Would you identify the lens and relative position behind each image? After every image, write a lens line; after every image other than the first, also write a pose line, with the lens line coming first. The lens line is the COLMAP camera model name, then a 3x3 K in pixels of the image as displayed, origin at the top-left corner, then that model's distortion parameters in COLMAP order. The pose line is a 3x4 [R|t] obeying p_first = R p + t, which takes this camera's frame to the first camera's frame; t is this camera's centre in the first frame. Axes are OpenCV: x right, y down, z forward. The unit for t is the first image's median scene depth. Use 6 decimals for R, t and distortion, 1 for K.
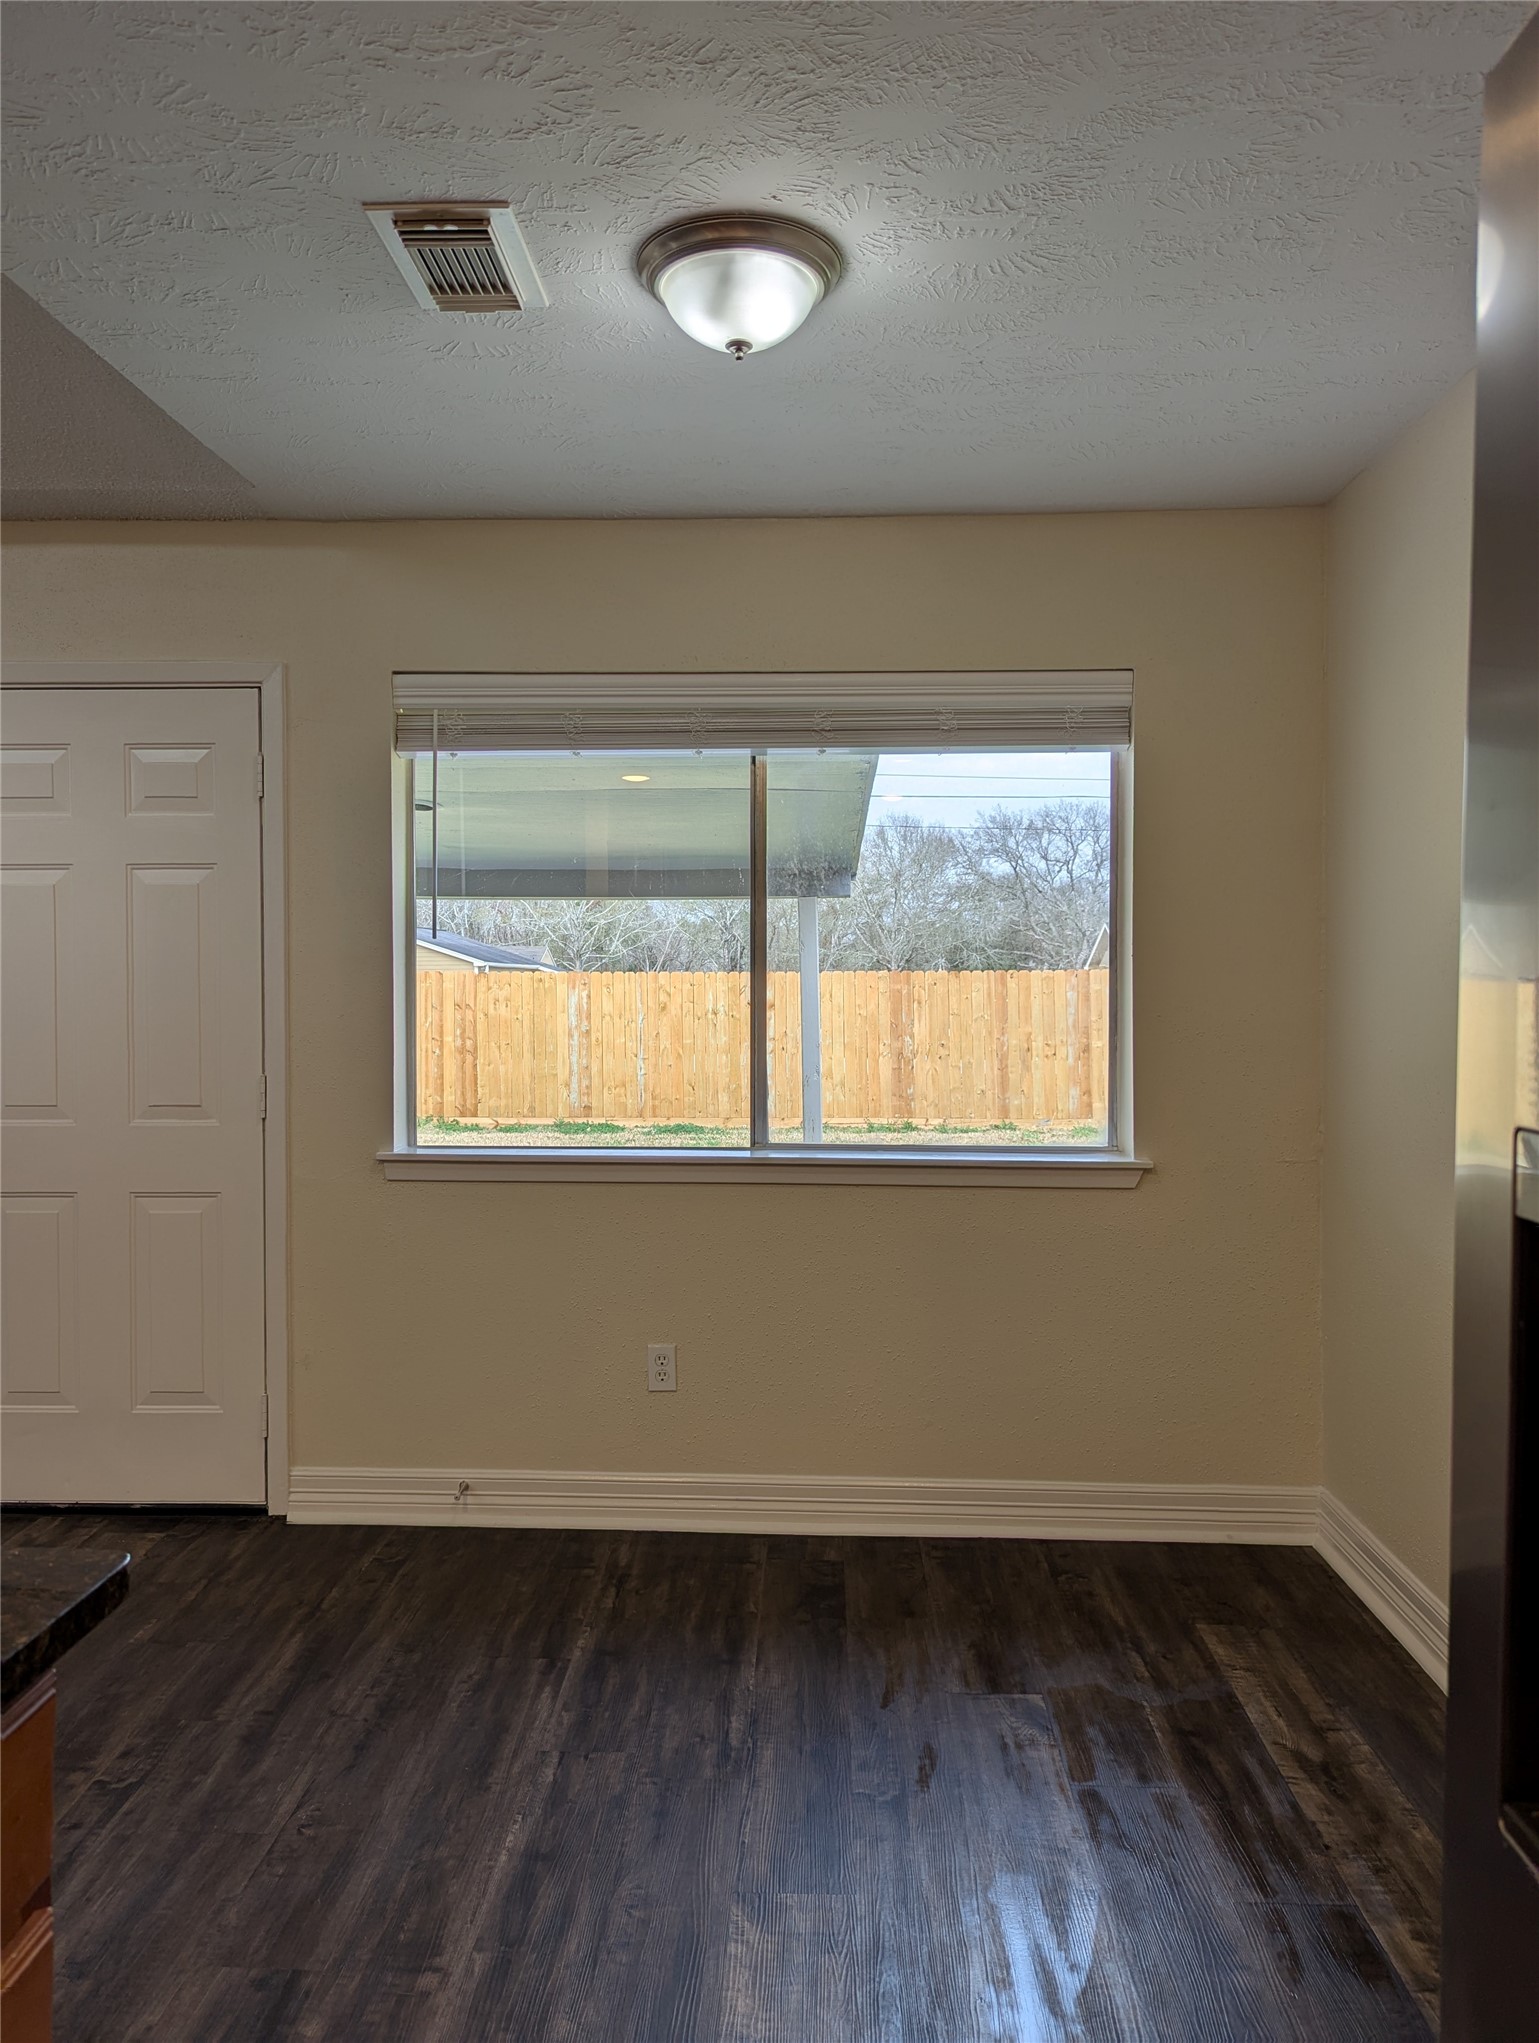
lens RADIAL K [[1406.1, 0, 769.5], [0, 1406.1, 1021.5], [0, 0, 1]] dist [0.011141, -0.002299]
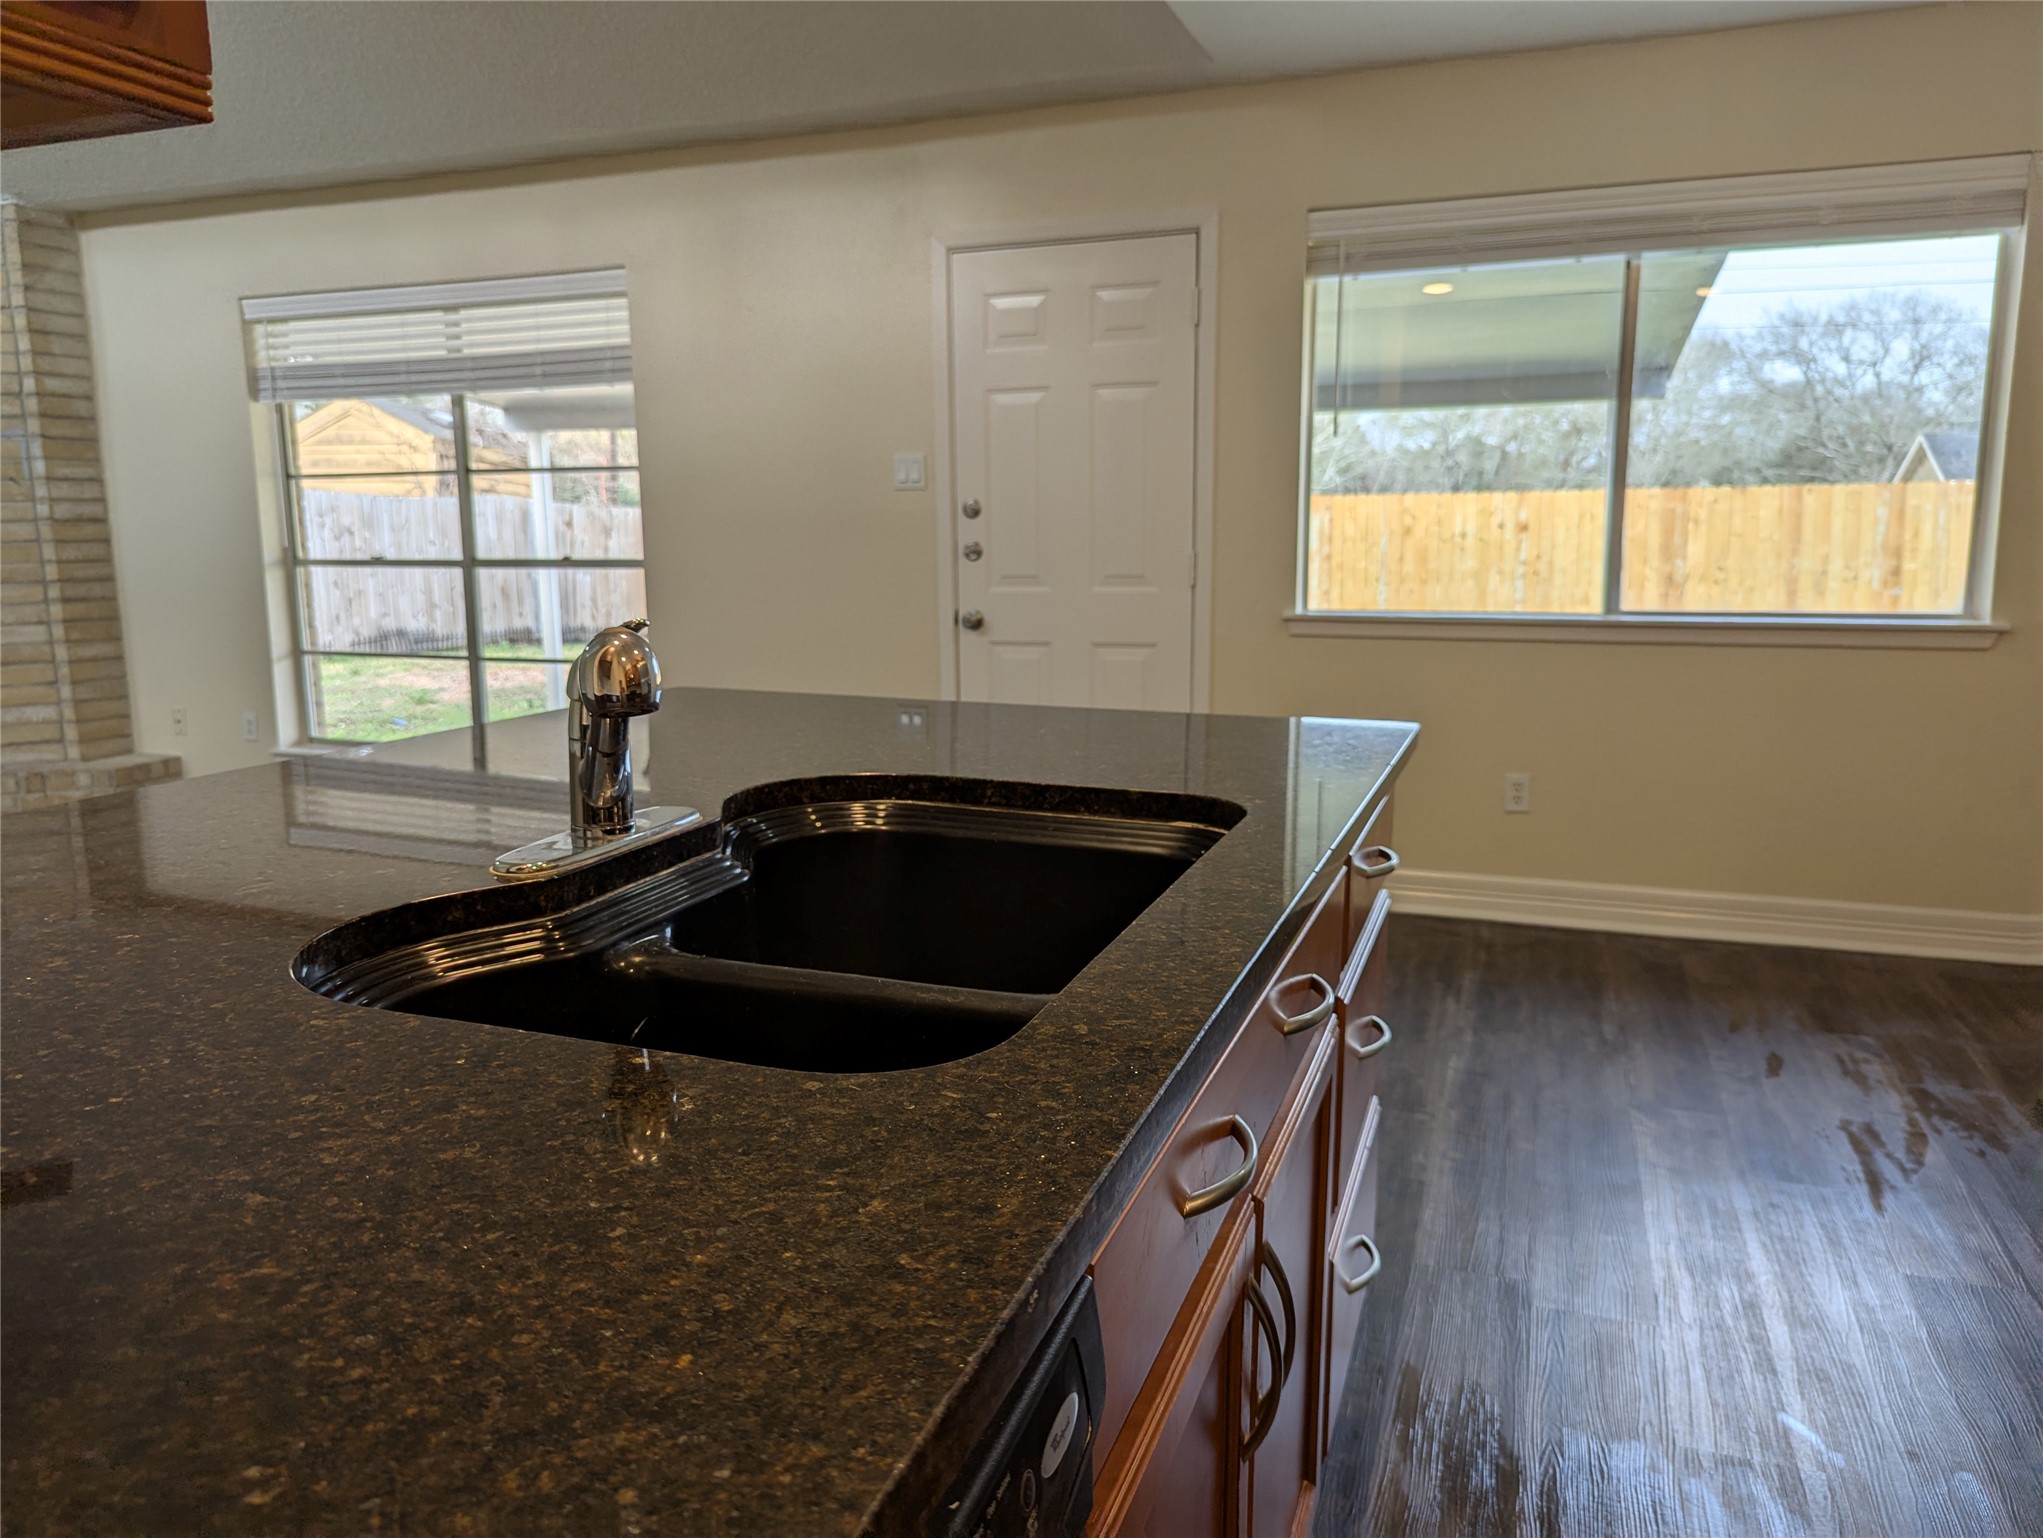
lens RADIAL K [[1408.5, 0, 1021.5], [0, 1408.5, 769.0], [0, 0, 1]] dist [0.020800, -0.028118]
pose [[0.948777, 0.044045, -0.312862, -0.102705], [0.003317, 0.988792, 0.149262, 0.042819], [0.315929, -0.142654, 0.937997, -0.274680]]
